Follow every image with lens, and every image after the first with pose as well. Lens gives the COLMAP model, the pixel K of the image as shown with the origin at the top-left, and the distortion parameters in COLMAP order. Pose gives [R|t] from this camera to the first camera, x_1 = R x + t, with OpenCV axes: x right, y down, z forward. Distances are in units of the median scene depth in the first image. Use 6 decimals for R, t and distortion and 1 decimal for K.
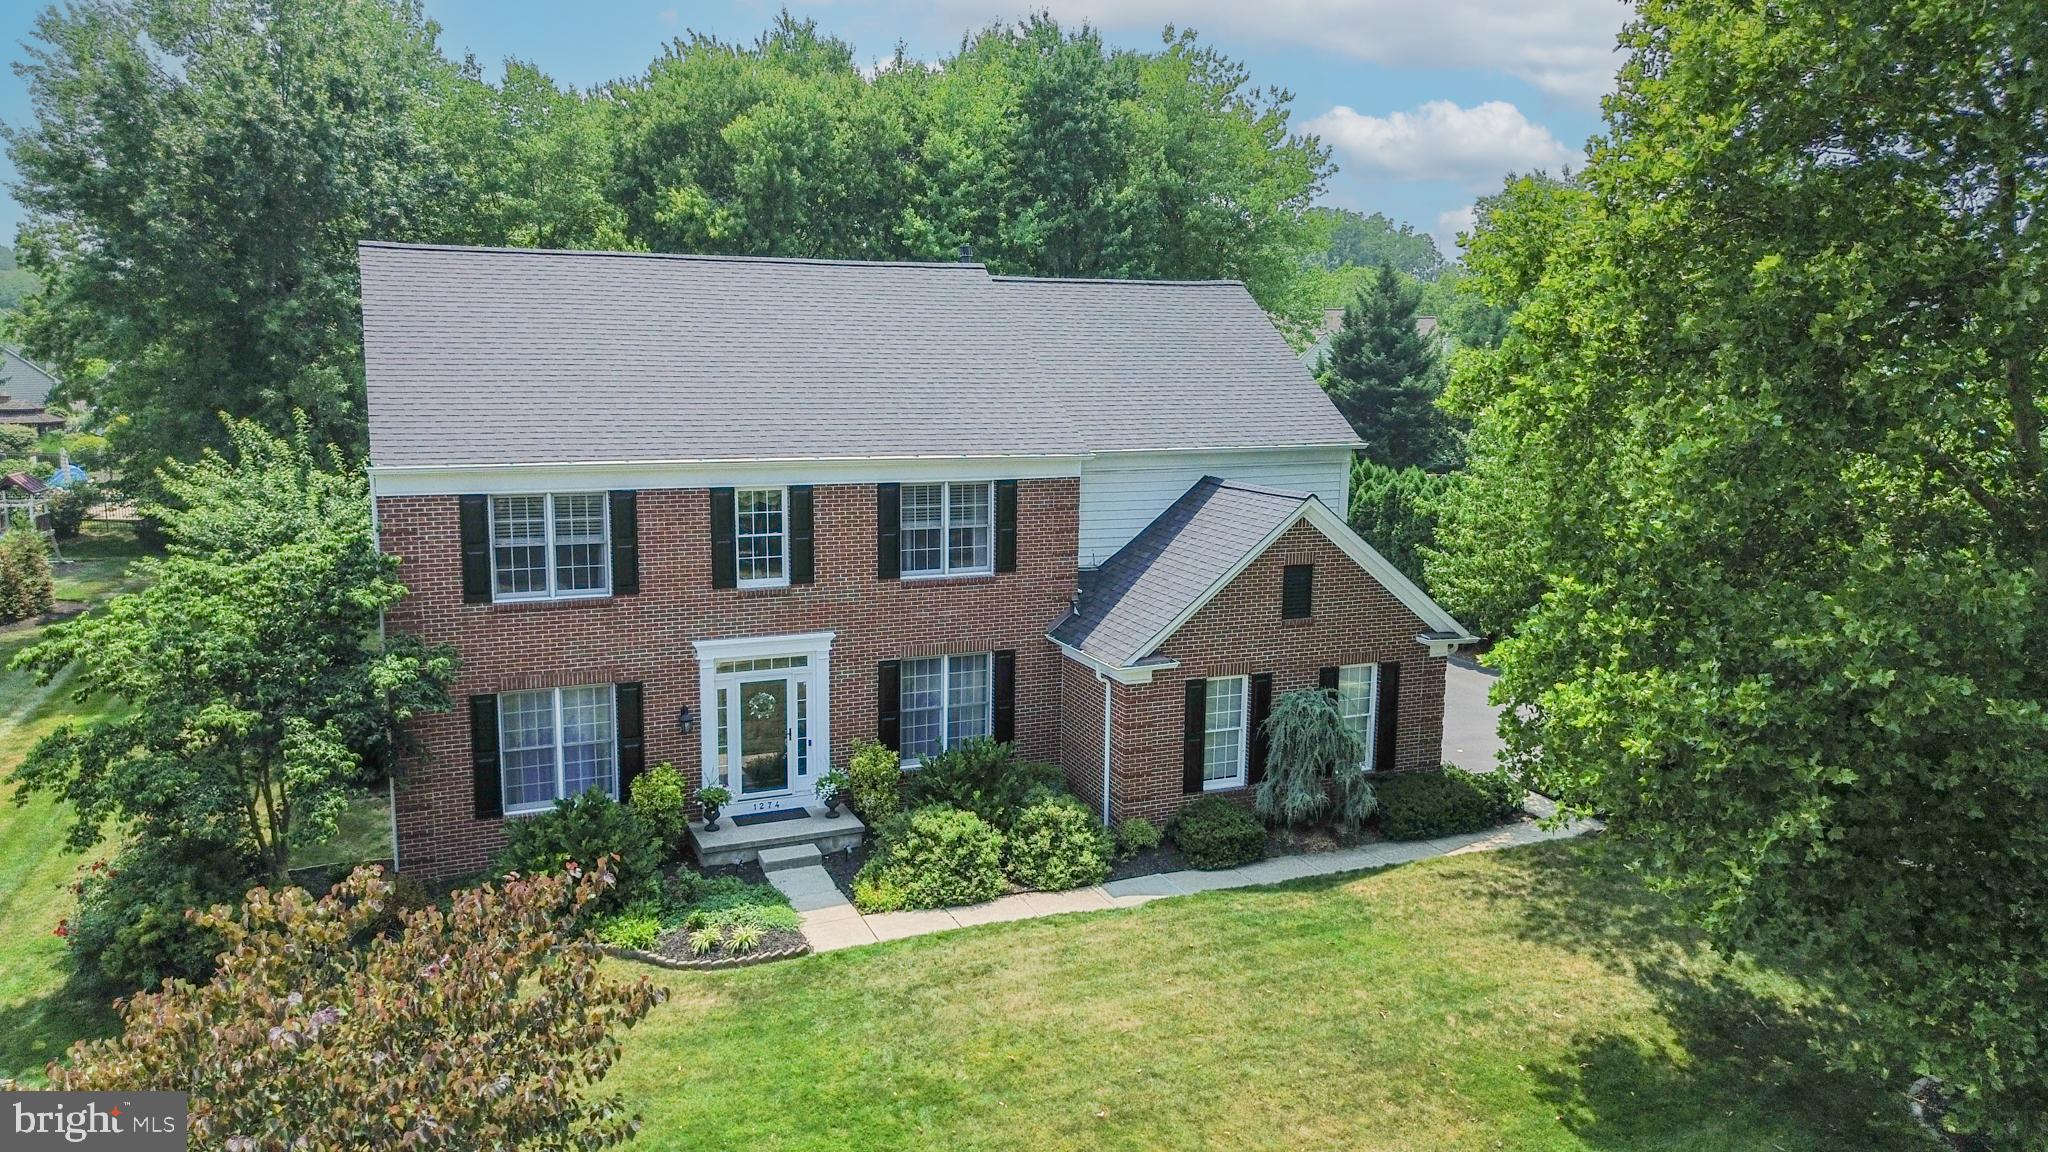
lens RADIAL K [[1466.0, 0, 1018.0], [0, 1466.0, 581.2], [0, 0, 1]] dist [0.060866, -0.062286]
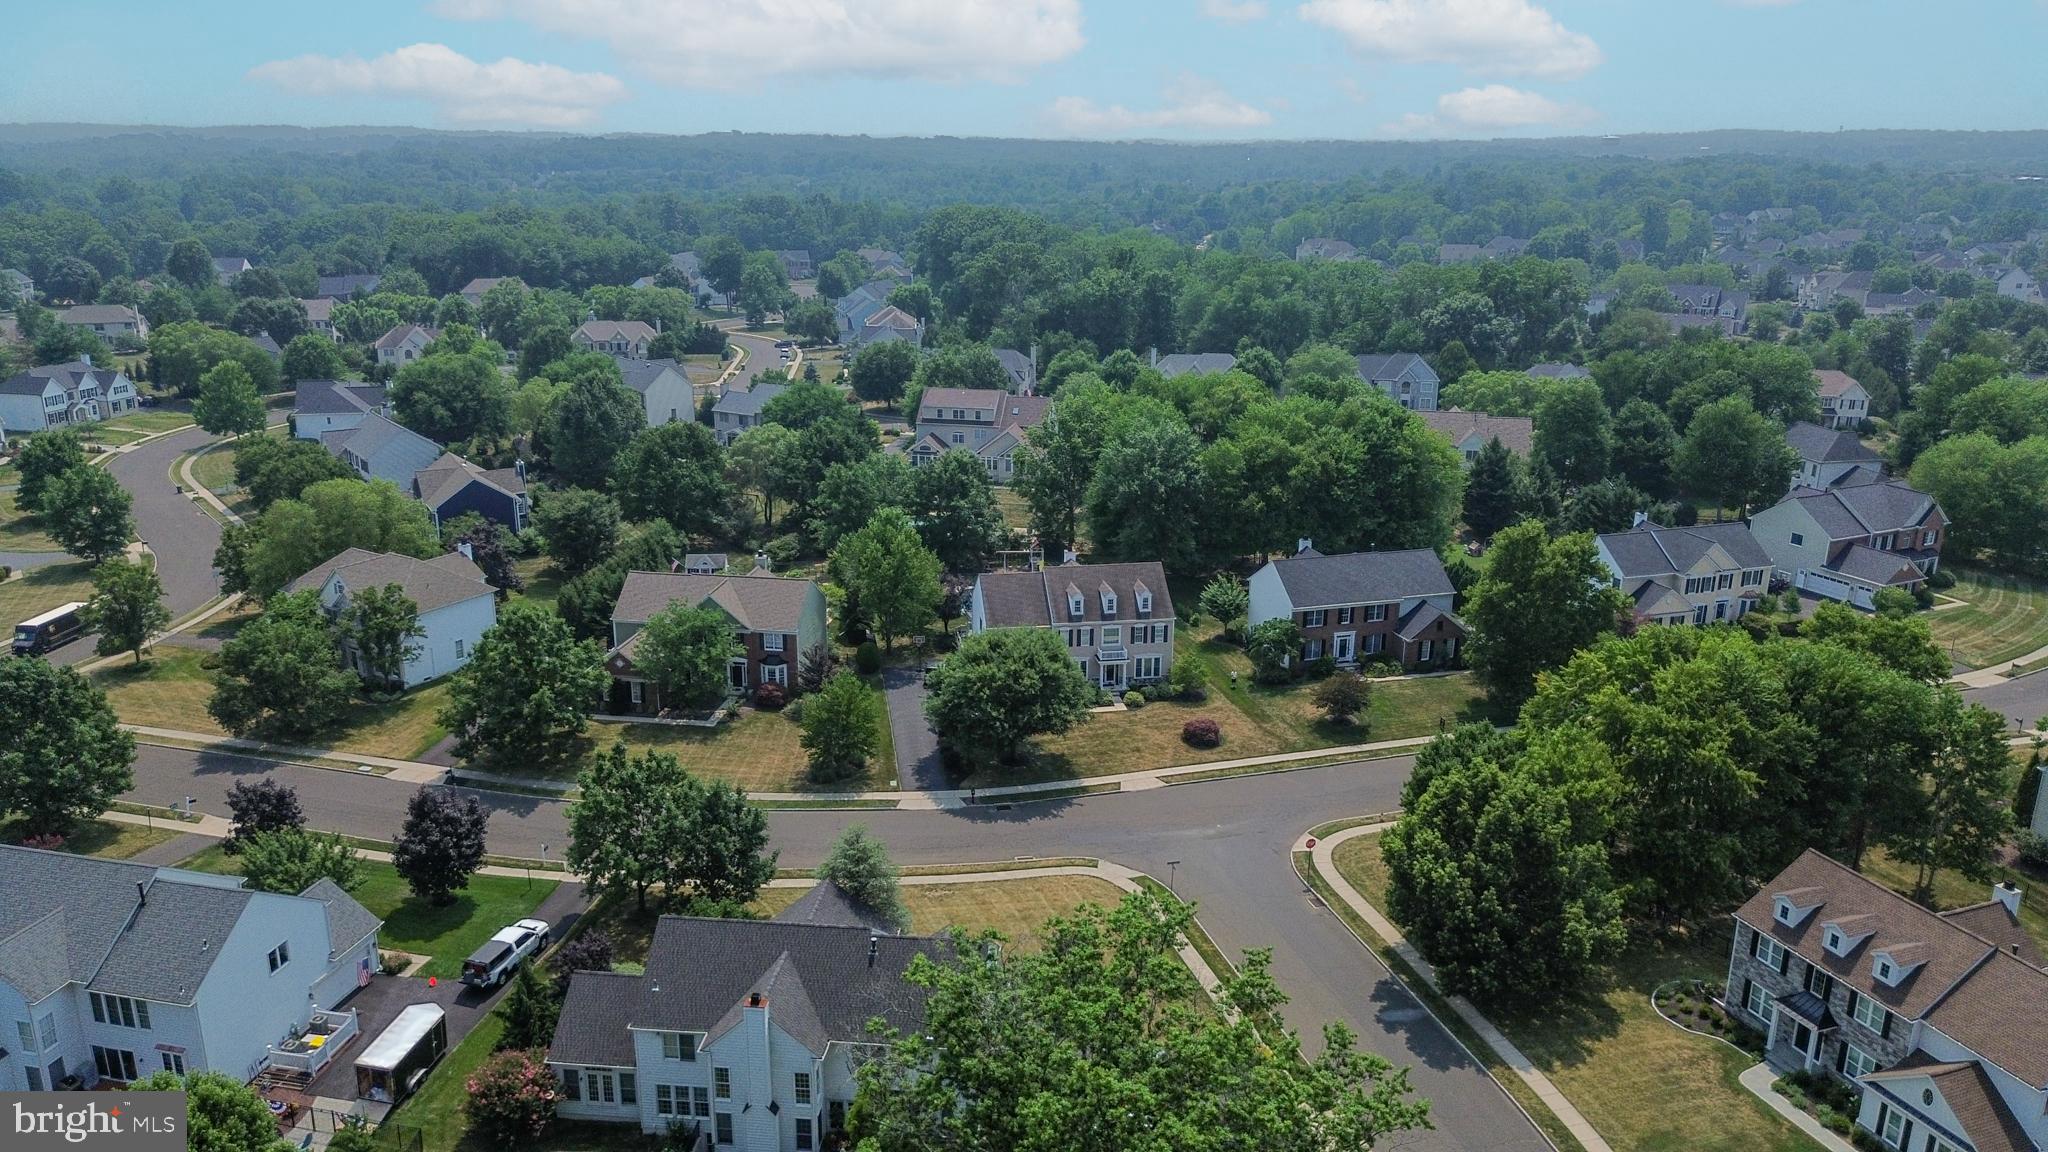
lens RADIAL K [[1466.0, 0, 1013.0], [0, 1466.0, 564.8], [0, 0, 1]] dist [0.060866, -0.062286]
pose [[0.992484, 0.024831, -0.119828, -0.788846], [-0.010991, 0.993327, 0.114806, -0.885296], [0.121879, -0.112626, 0.986134, -4.912447]]
